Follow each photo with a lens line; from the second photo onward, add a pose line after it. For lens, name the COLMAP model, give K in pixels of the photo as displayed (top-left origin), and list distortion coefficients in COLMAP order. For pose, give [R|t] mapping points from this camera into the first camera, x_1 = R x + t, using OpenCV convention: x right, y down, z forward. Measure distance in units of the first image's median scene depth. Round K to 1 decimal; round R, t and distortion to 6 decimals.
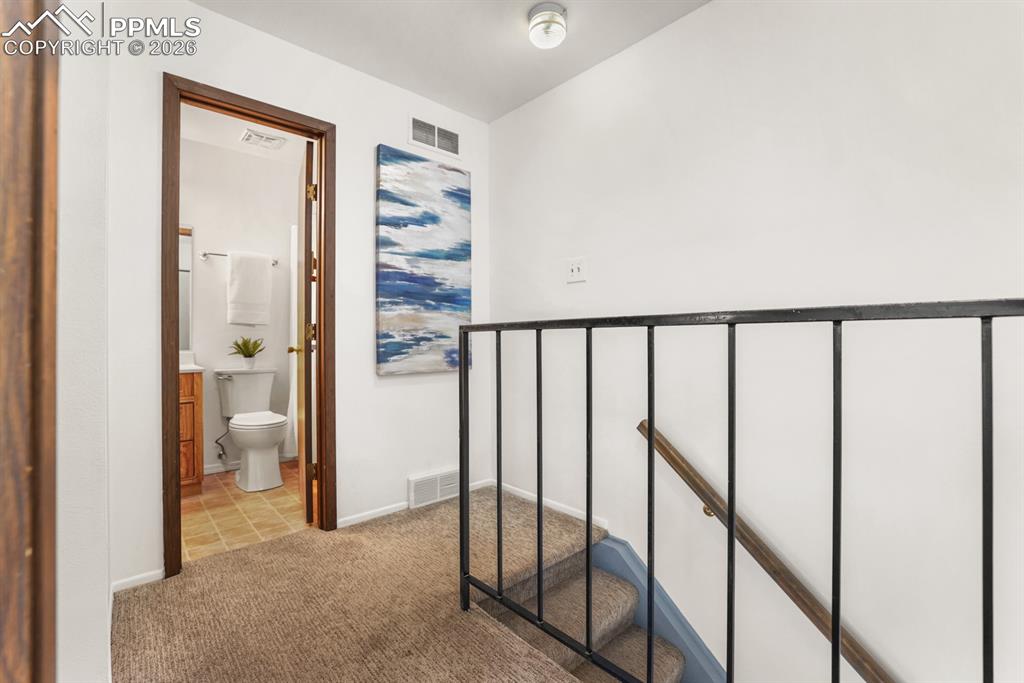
lens RADIAL K [[446.3, 0, 511.2], [0, 446.3, 336.9], [0, 0, 1]] dist [-0.039120, 0.009835]
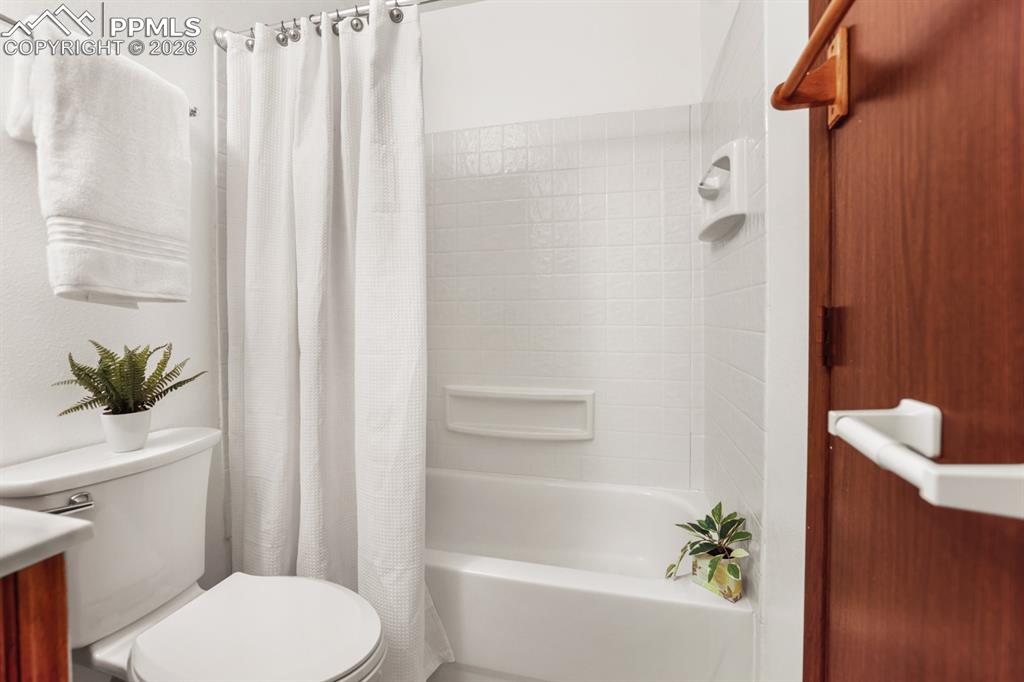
lens RADIAL K [[446.3, 0, 510.3], [0, 446.3, 328.5], [0, 0, 1]] dist [-0.039120, 0.009835]
pose [[0.833804, -0.013471, 0.551897, -0.555322], [-0.001759, 0.999632, 0.027058, -0.017848], [-0.552058, -0.023532, 0.833473, 0.633429]]
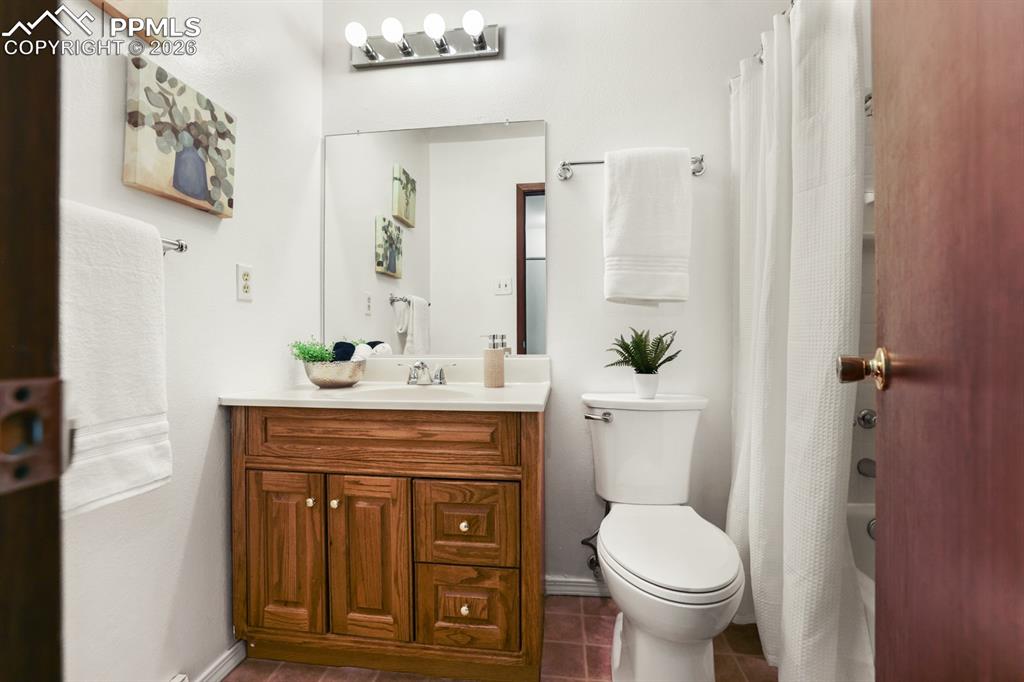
lens RADIAL K [[446.3, 0, 507.8], [0, 446.3, 335.8], [0, 0, 1]] dist [-0.039120, 0.009835]
pose [[0.646827, 0.001153, -0.762636, -0.343149], [0.004748, 0.999973, 0.005539, 0.004452], [0.762622, -0.007204, 0.646804, 0.605526]]
